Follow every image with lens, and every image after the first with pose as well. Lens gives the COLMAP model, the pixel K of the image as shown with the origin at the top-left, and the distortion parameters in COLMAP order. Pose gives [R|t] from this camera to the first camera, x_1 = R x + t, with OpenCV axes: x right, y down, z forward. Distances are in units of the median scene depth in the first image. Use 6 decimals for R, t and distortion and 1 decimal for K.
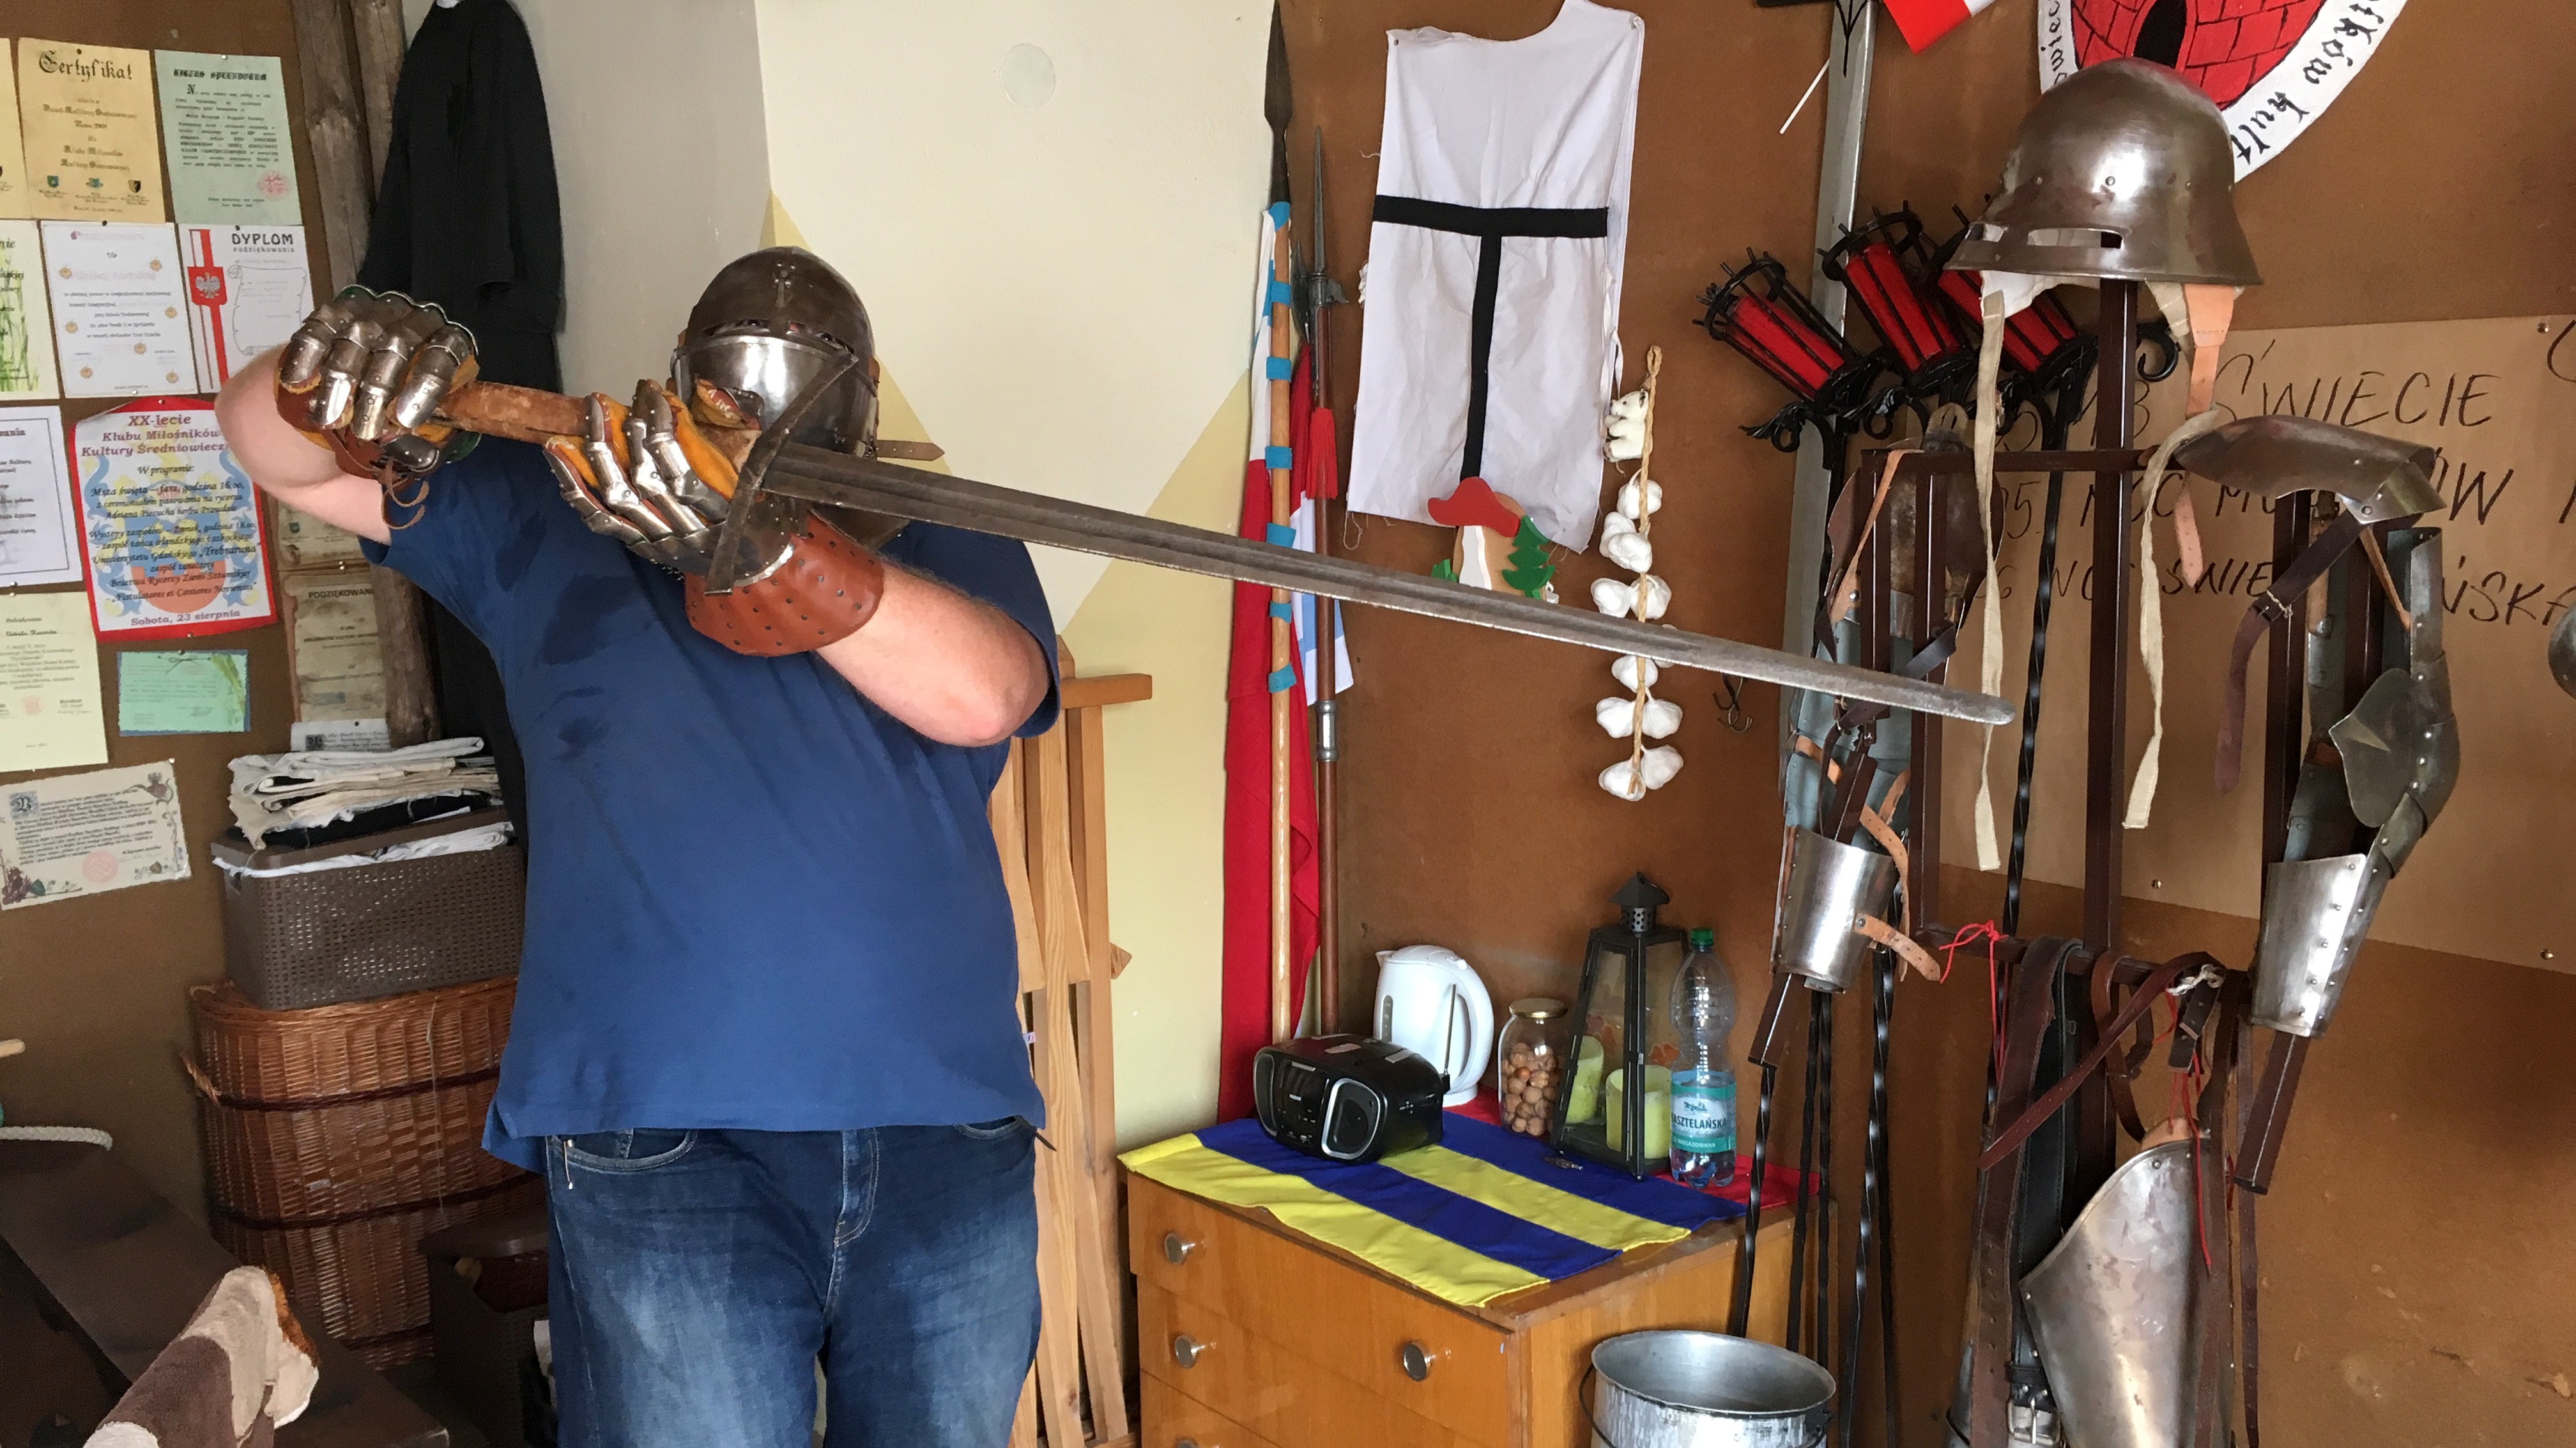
lens RADIAL K [[2078.2, 0, 1288.0], [0, 2078.2, 724.0], [0, 0, 1]] dist [0.043642, 0.005226]
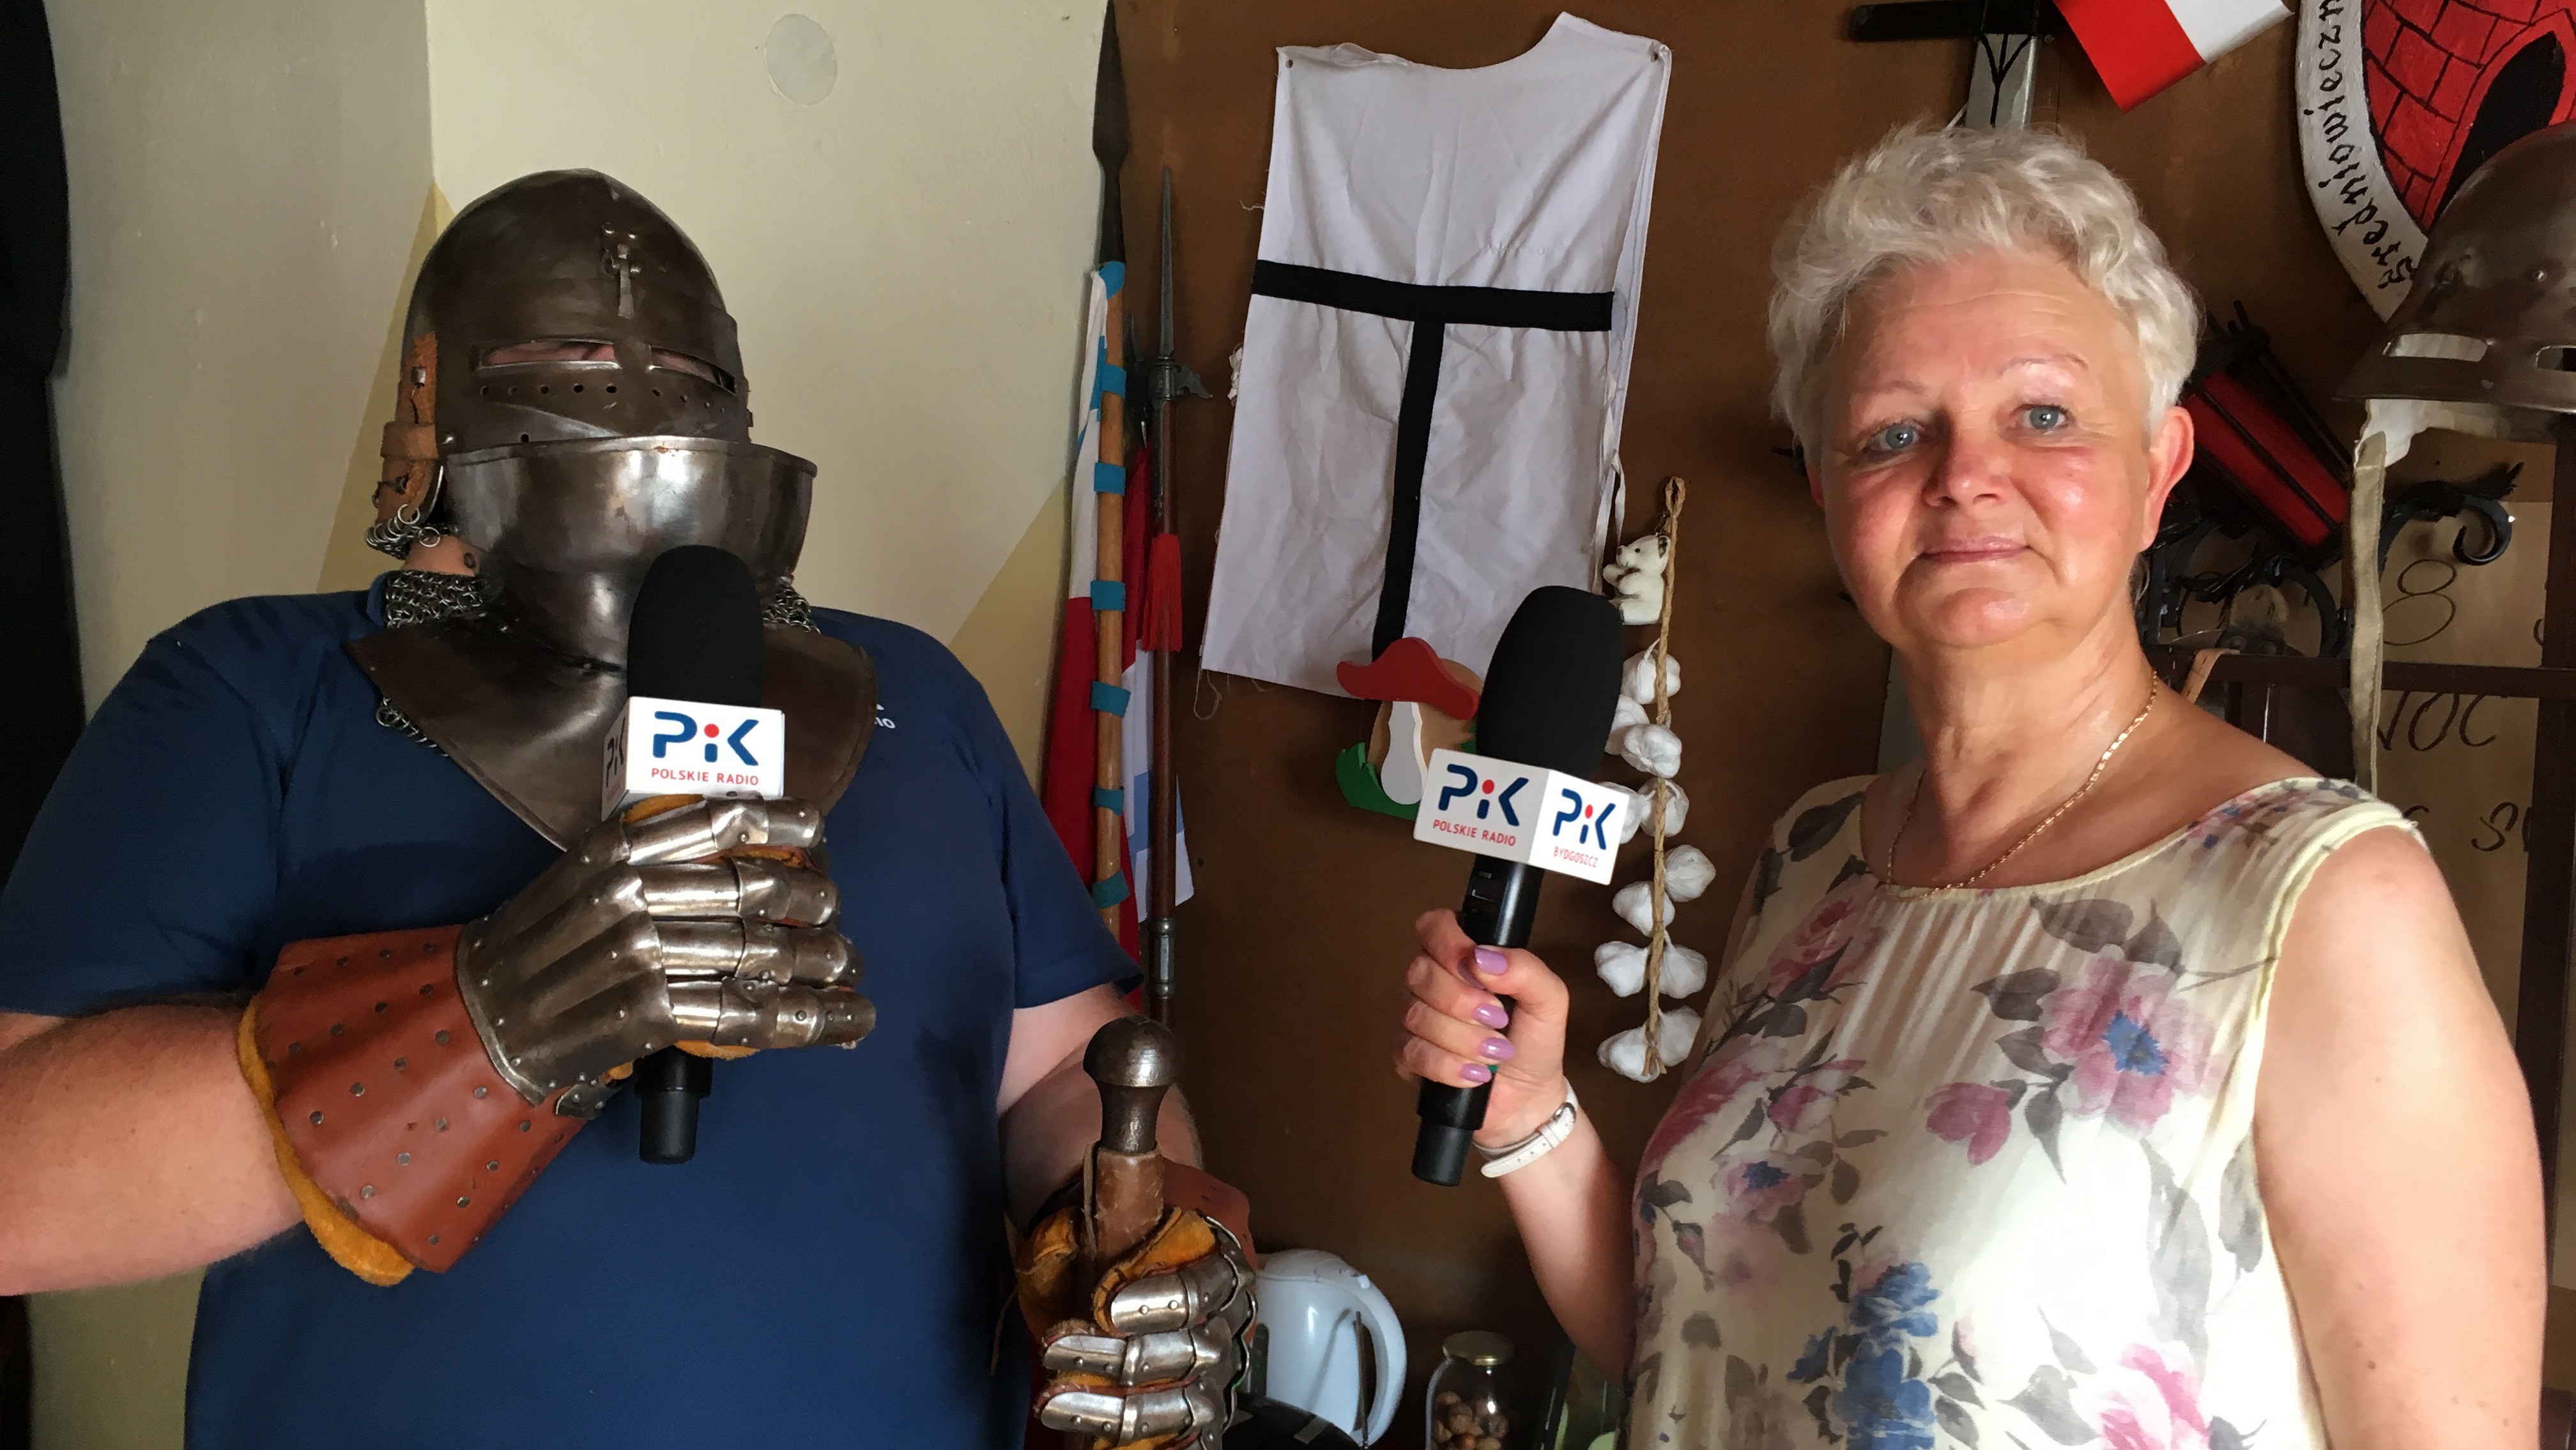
lens RADIAL K [[2077.8, 0, 1288.0], [0, 2077.8, 725.0], [0, 0, 1]] dist [0.043642, 0.005226]
pose [[0.974076, 0.019741, 0.225358, -0.119008], [-0.009082, 0.998795, -0.048236, -0.049365], [-0.226039, 0.044939, 0.973081, 0.275931]]
